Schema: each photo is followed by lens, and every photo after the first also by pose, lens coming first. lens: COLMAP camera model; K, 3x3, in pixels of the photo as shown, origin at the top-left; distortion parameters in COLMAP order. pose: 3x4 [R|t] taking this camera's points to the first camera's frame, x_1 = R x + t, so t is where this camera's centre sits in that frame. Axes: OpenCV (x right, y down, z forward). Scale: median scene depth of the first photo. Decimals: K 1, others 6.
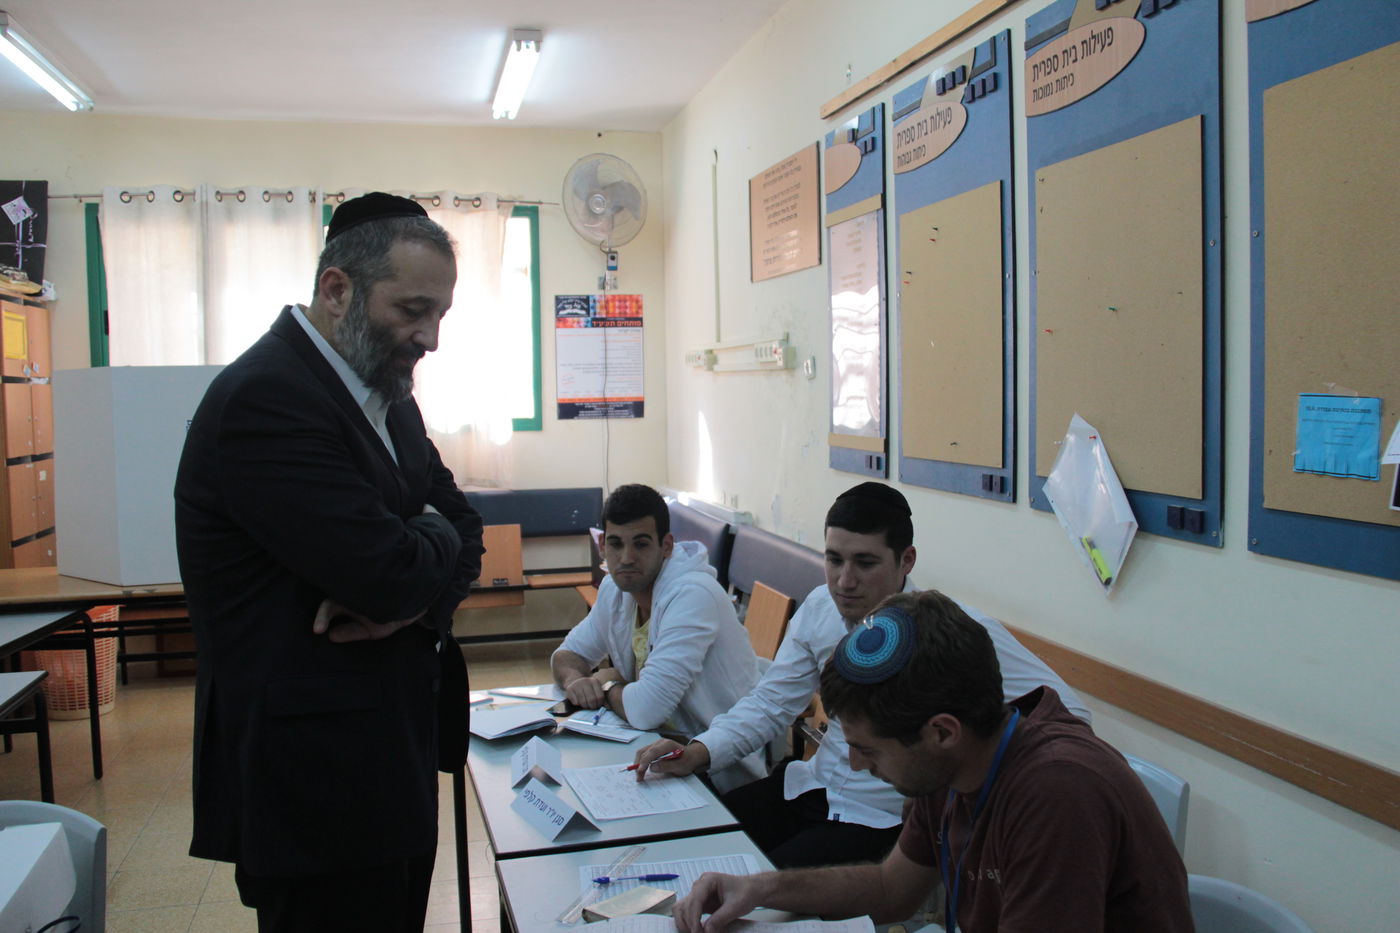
lens RADIAL K [[1160.6, 0, 734.2], [0, 1160.6, 476.7], [0, 0, 1]] dist [-0.194043, 0.152411]
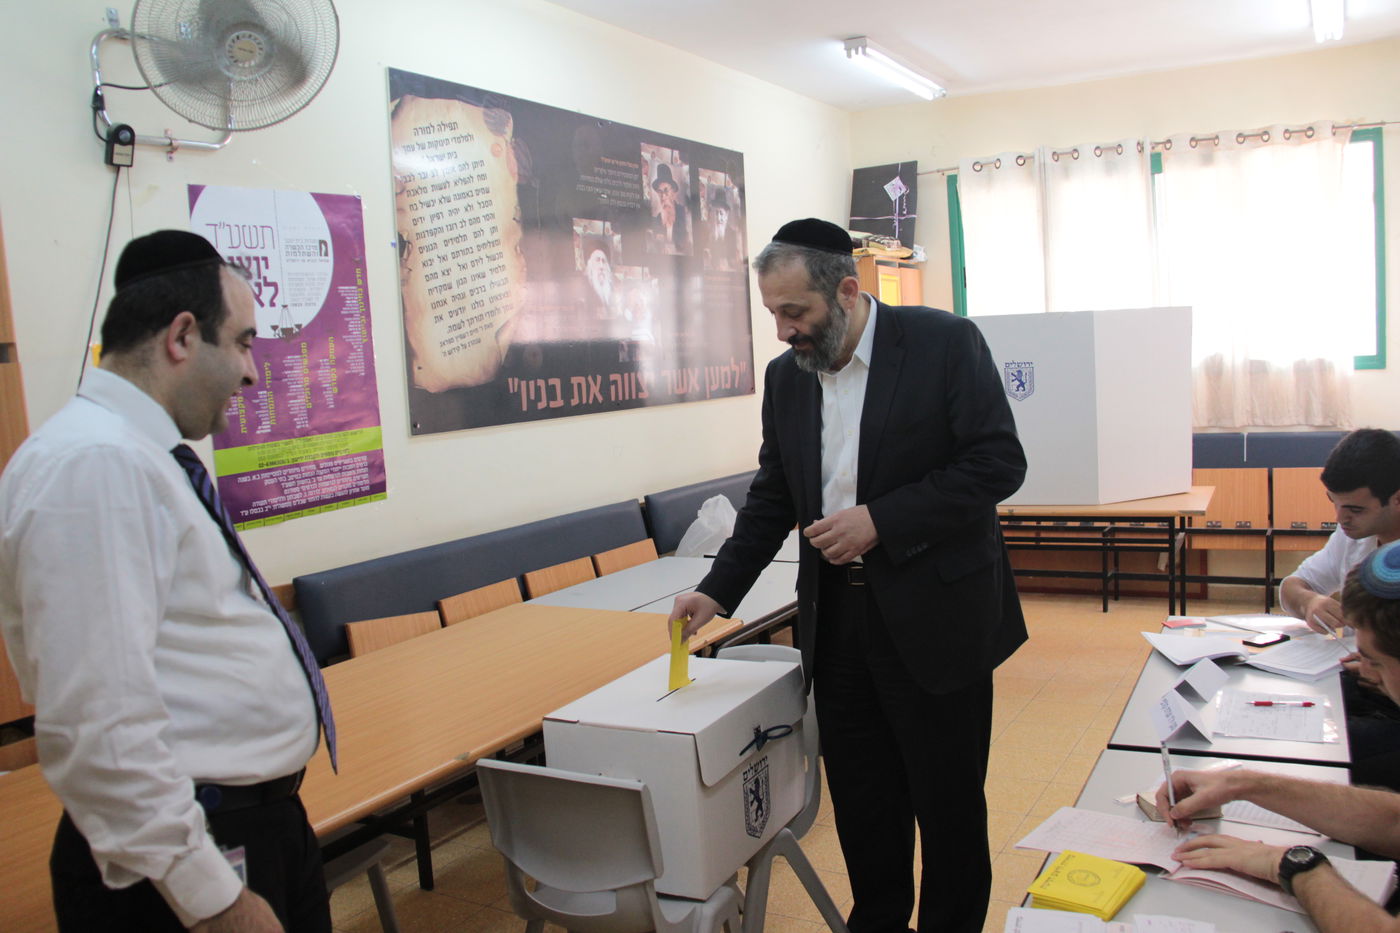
lens RADIAL K [[1160.6, 0, 716.0], [0, 1160.6, 478.5], [0, 0, 1]] dist [-0.194043, 0.152411]
pose [[0.701054, 0.046985, -0.711558, 0.105771], [-0.007130, 0.998239, 0.058891, 0.000577], [0.713072, -0.036213, 0.700155, -0.024498]]
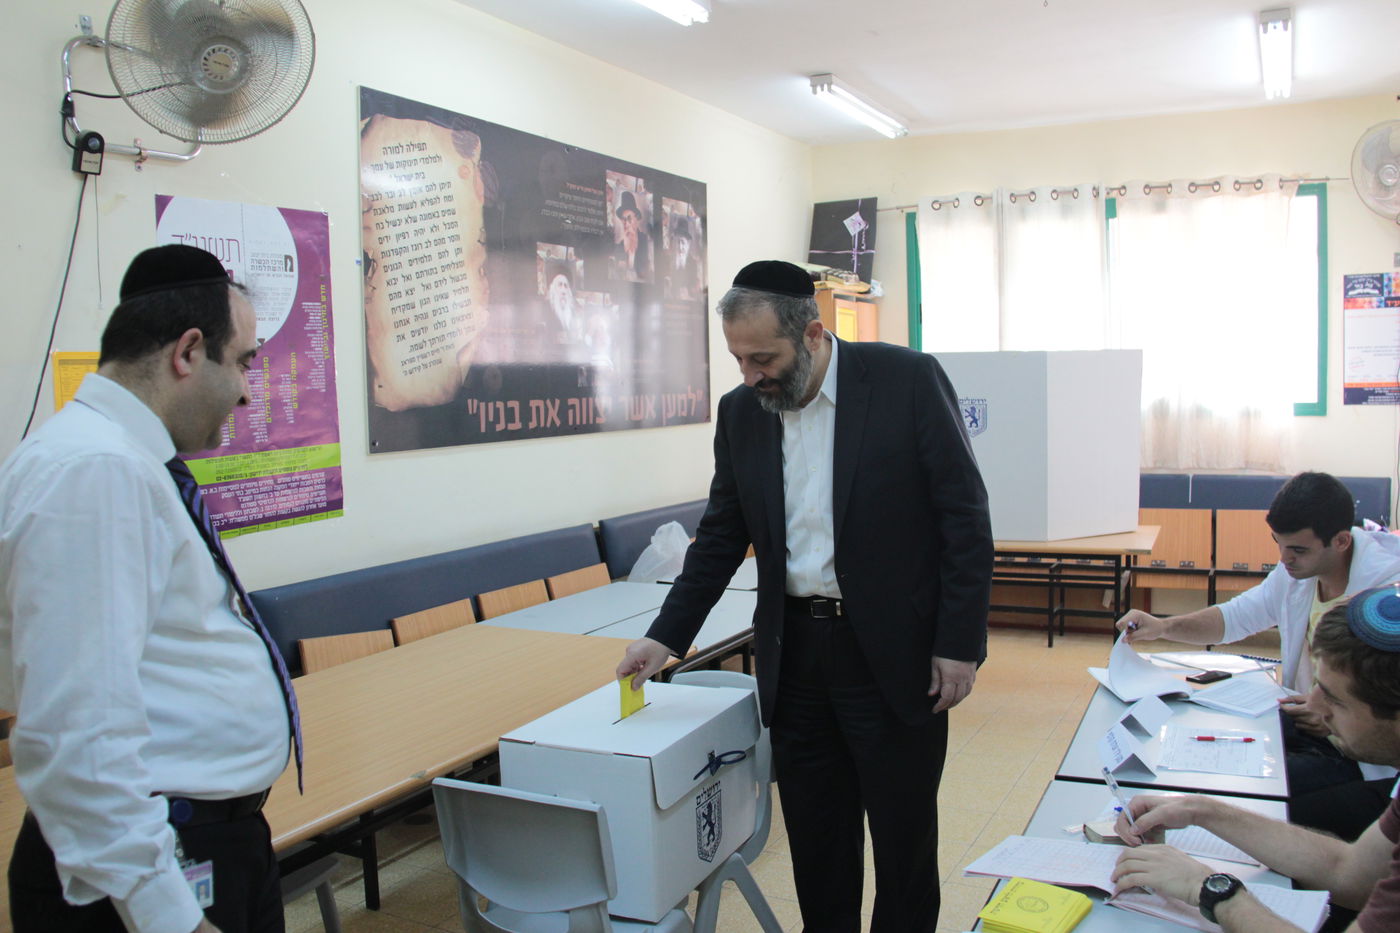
lens RADIAL K [[1160.6, 0, 720.1], [0, 1160.6, 479.0], [0, 0, 1]] dist [-0.194043, 0.152411]
pose [[0.733083, 0.051489, -0.678187, 0.106583], [-0.038090, 0.998673, 0.034647, 0.000220], [0.679071, 0.000433, 0.734072, -0.032302]]
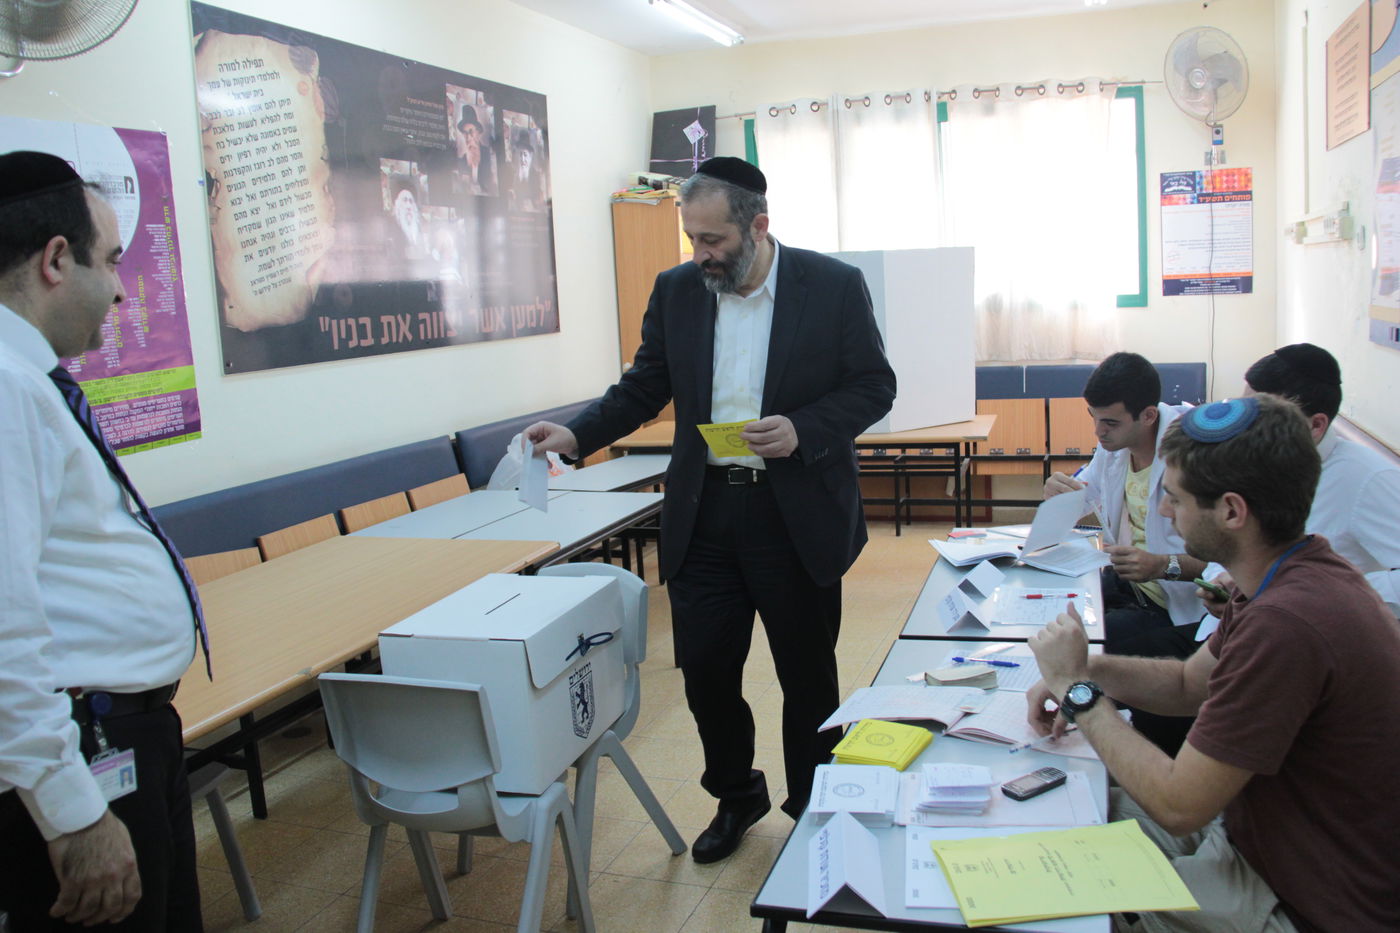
lens RADIAL K [[1160.6, 0, 729.0], [0, 1160.6, 477.7], [0, 0, 1]] dist [-0.194043, 0.152411]
pose [[0.820345, 0.061309, -0.568573, 0.123305], [-0.001157, 0.994413, 0.105557, 0.006657], [0.571868, -0.085936, 0.815832, -0.054045]]
